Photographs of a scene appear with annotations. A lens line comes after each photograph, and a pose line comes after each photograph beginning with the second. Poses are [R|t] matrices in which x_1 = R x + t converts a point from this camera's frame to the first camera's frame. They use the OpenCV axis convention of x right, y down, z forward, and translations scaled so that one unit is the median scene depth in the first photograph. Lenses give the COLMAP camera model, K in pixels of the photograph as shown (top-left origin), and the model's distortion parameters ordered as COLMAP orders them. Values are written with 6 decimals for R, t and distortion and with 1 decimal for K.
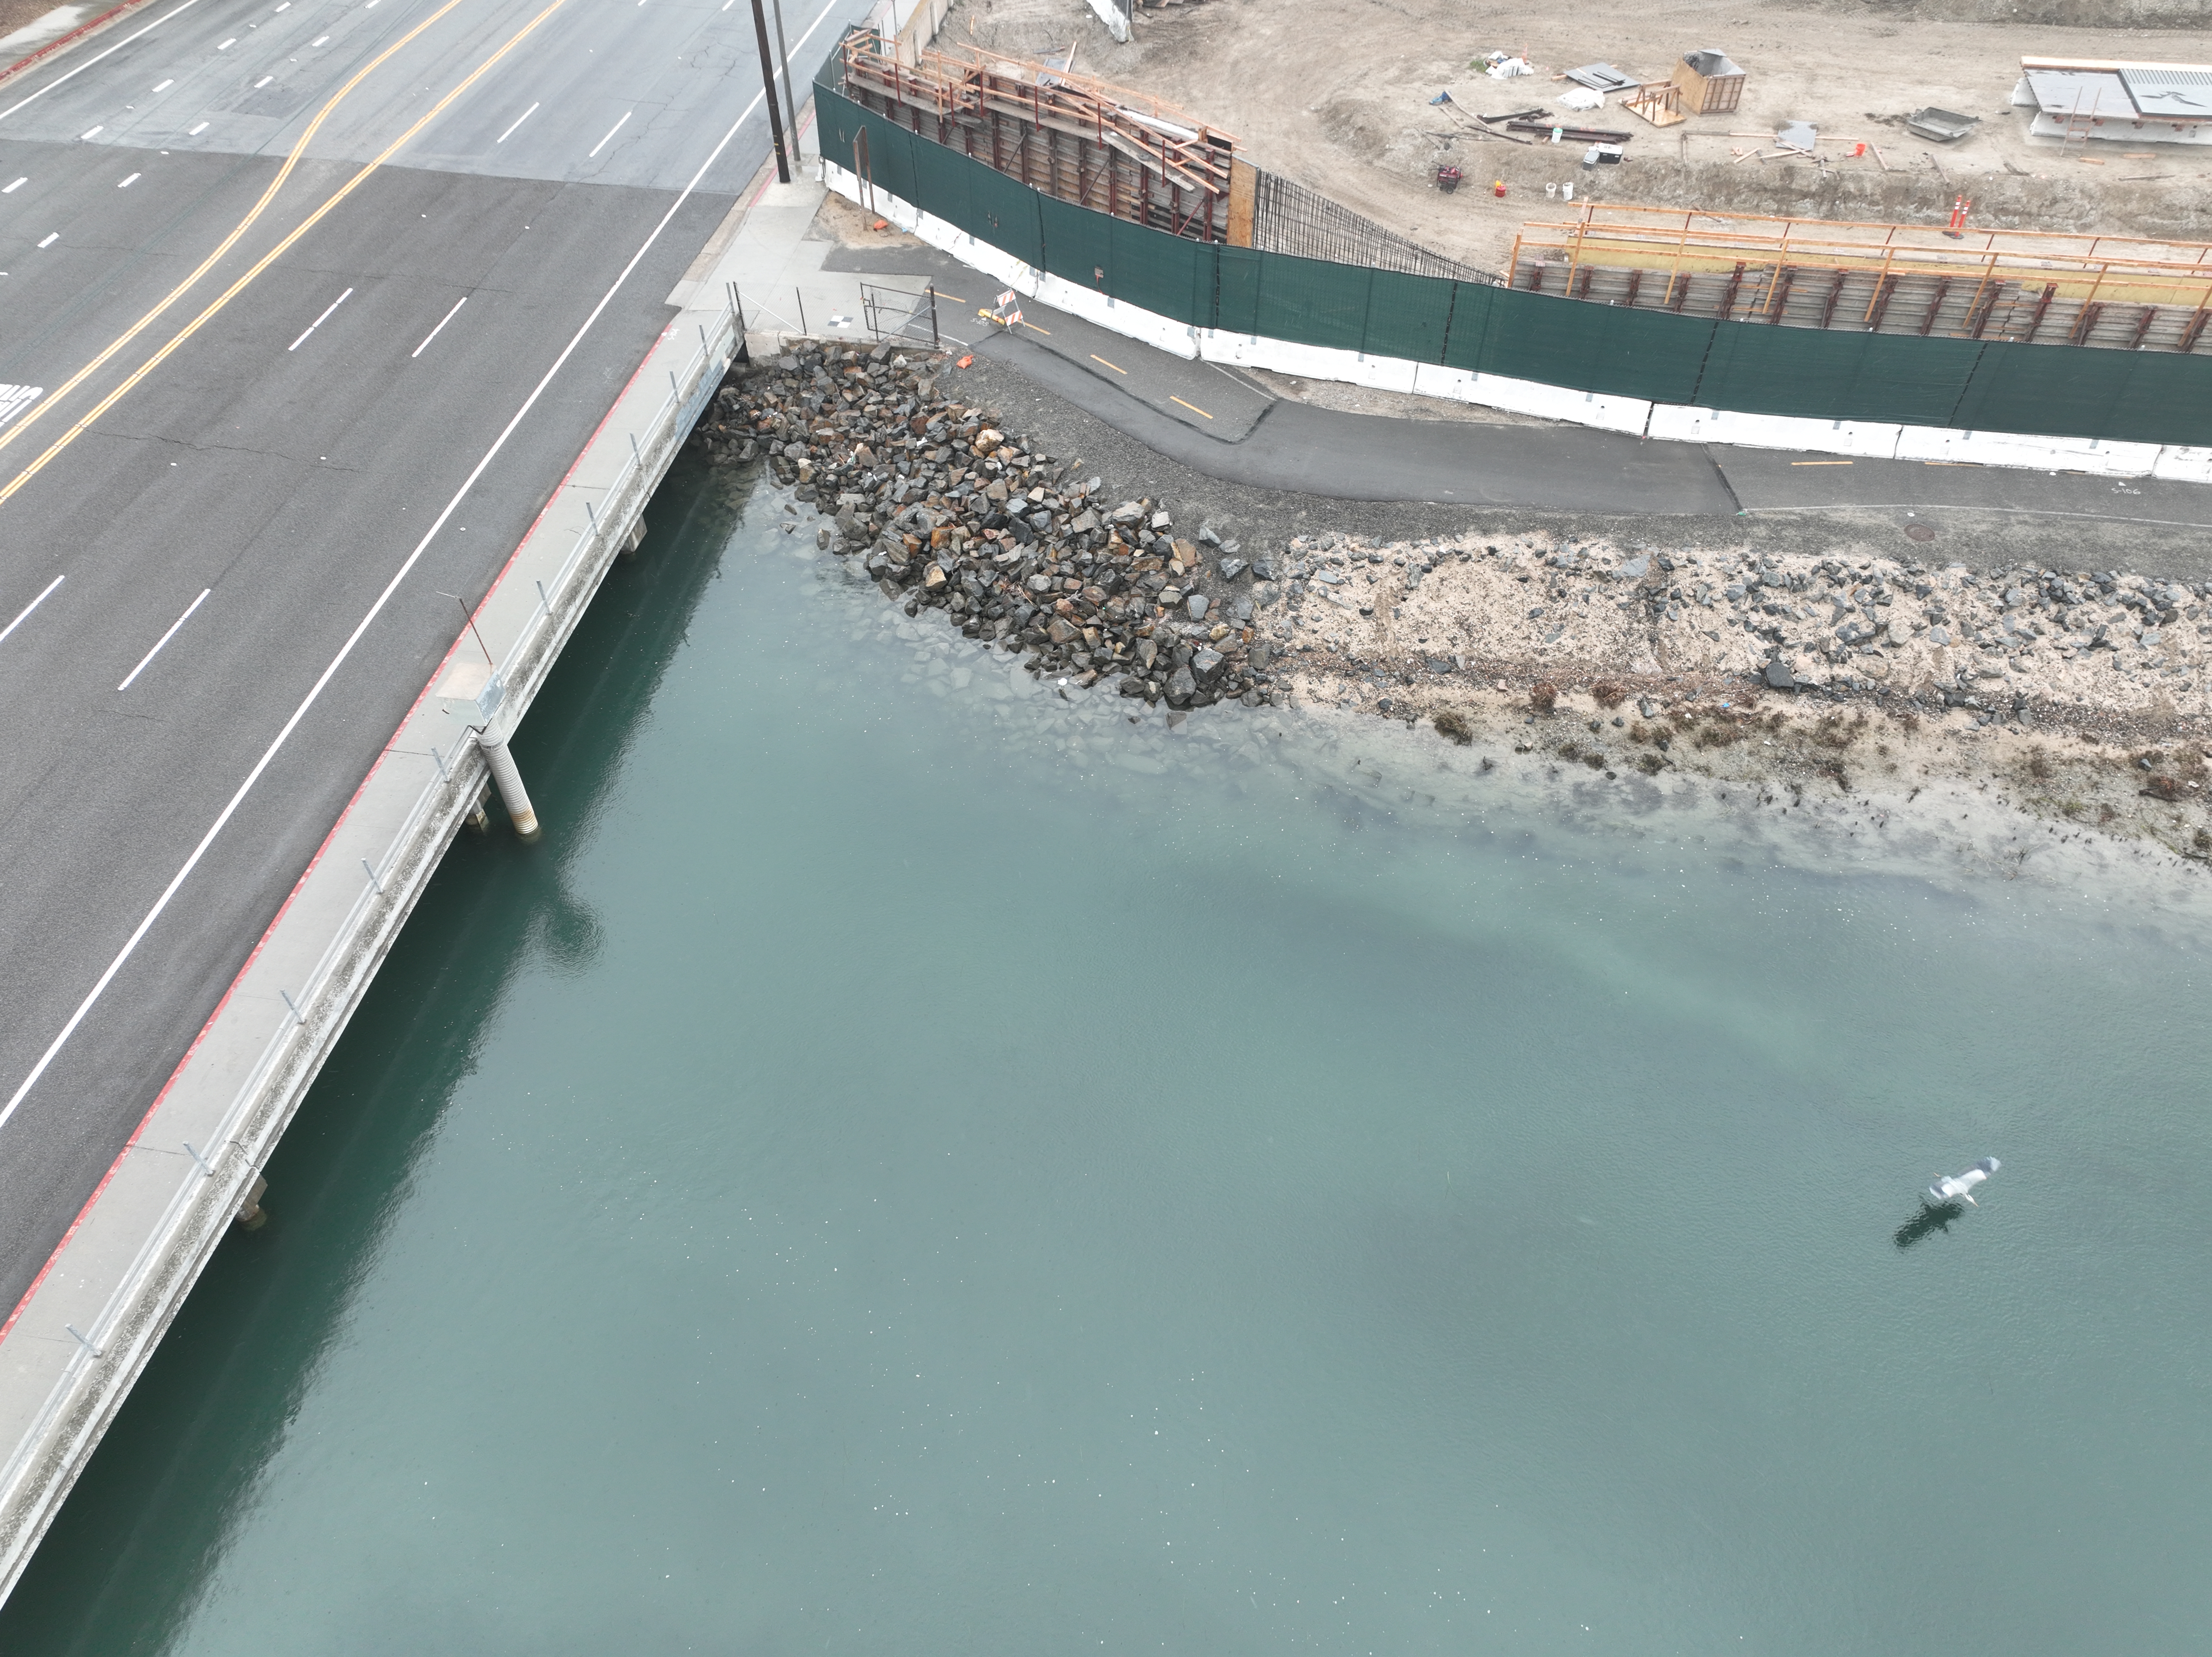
lens RADIAL K [[1545.1, 0, 1114.2], [0, 1545.1, 825.5], [0, 0, 1]] dist [-0.001420, 0.023815]
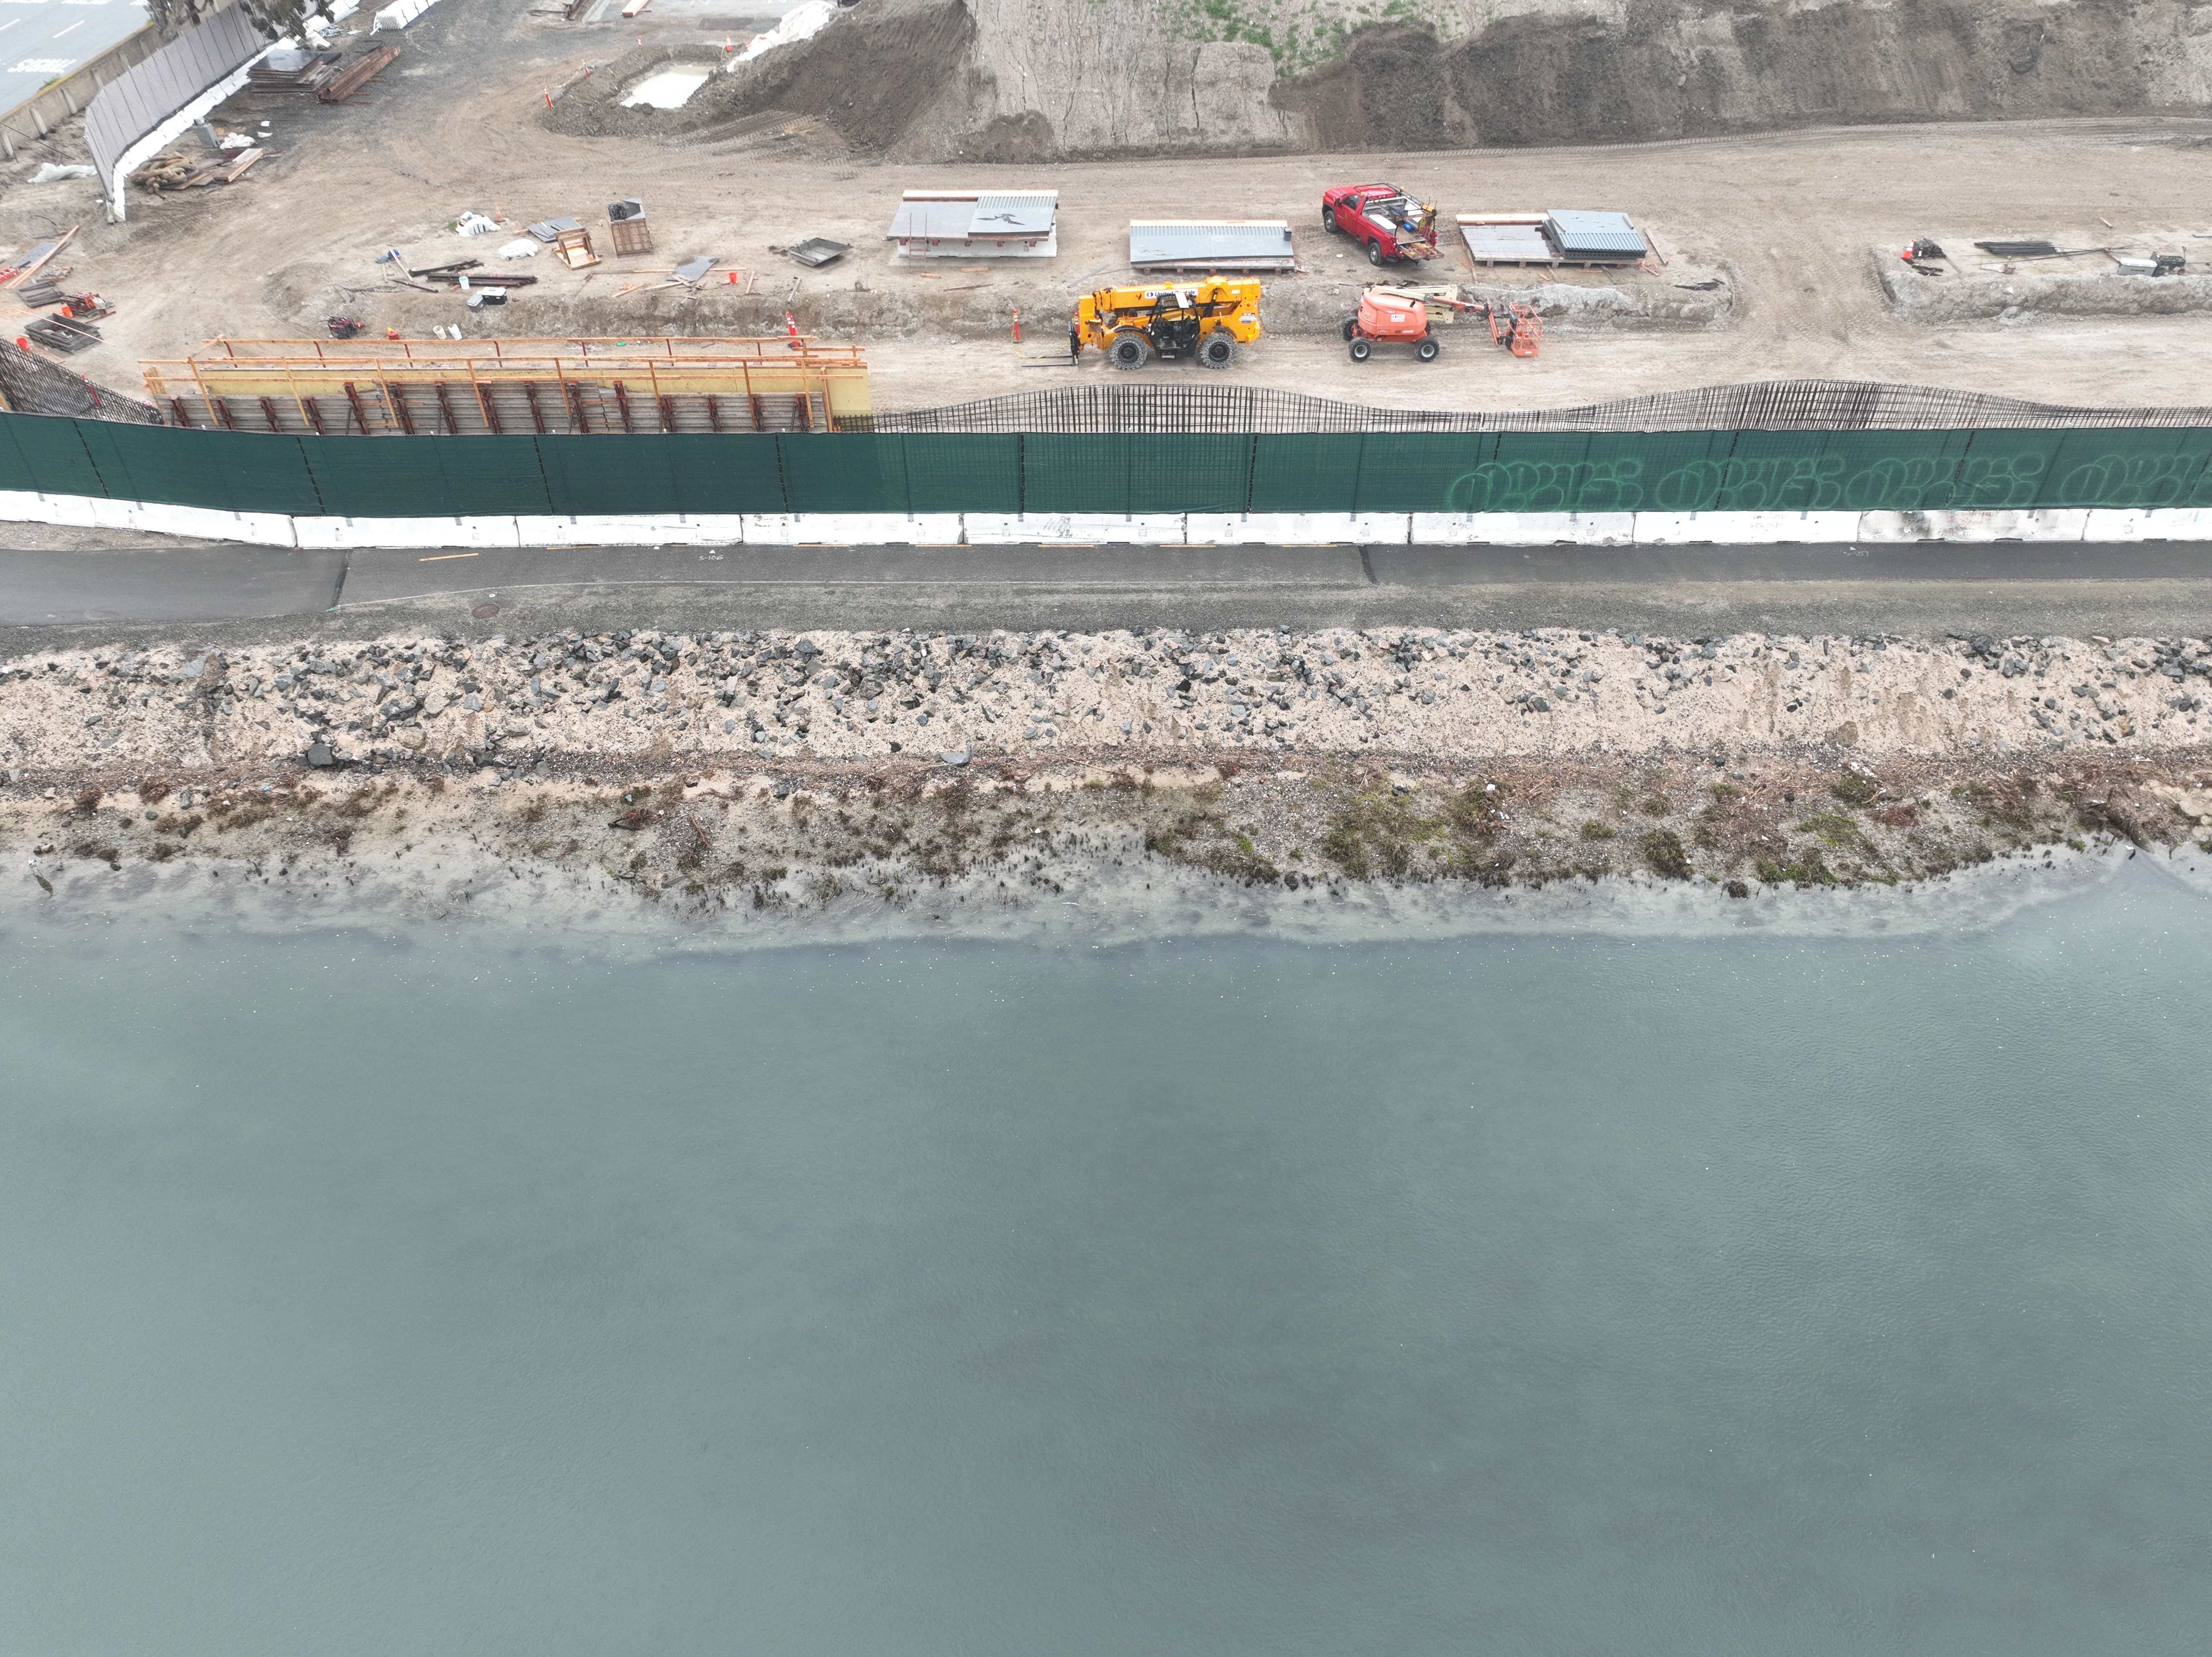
lens RADIAL K [[1552.1, 0, 1109.4], [0, 1552.1, 818.4], [0, 0, 1]] dist [0.001708, 0.022016]
pose [[0.985531, -0.113068, 0.126268, 0.786537], [0.125206, 0.987789, -0.092716, 0.107115], [-0.114243, 0.107184, 0.987654, -0.103562]]
